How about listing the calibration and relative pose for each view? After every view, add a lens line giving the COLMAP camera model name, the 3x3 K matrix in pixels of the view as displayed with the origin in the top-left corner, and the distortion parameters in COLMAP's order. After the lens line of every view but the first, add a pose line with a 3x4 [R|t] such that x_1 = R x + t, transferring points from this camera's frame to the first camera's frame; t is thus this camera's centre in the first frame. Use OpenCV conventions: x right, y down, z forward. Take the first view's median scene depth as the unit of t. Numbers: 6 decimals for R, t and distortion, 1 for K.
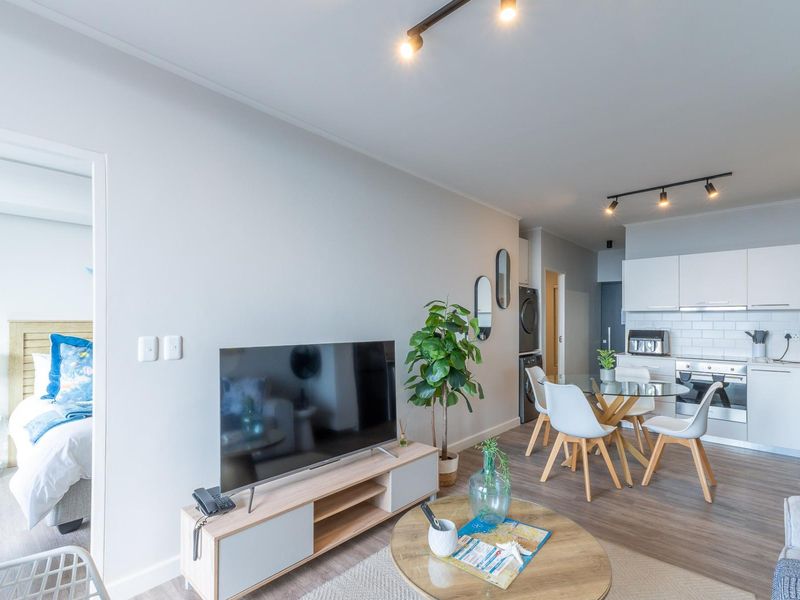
lens RADIAL K [[391.4, 0, 402.6], [0, 391.4, 319.9], [0, 0, 1]] dist [-0.000648, 0.000768]
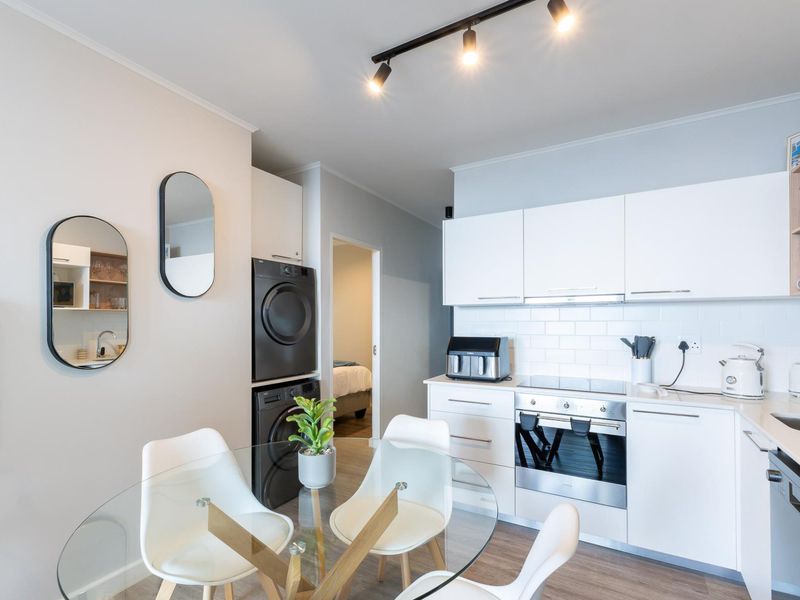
lens RADIAL K [[385.8, 0, 395.8], [0, 385.8, 325.0], [0, 0, 1]] dist [0.001497, 0.000714]
pose [[0.978624, -0.009099, 0.205455, 0.410514], [0.007362, 0.999930, 0.009219, 0.001743], [-0.205525, -0.007510, 0.978623, 0.485416]]
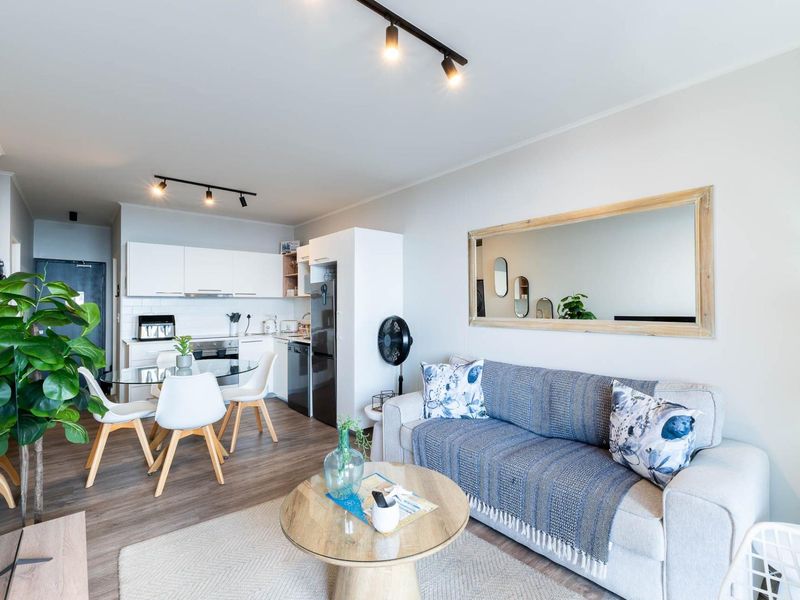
lens RADIAL K [[380.8, 0, 400.0], [0, 380.8, 300.0], [0, 0, 1]] dist [0.018762, -0.000109]
pose [[0.130149, 0.010459, 0.991439, -0.290941], [0.002590, 0.999937, -0.010889, -0.000573], [-0.991491, 0.003985, 0.130114, 0.263547]]
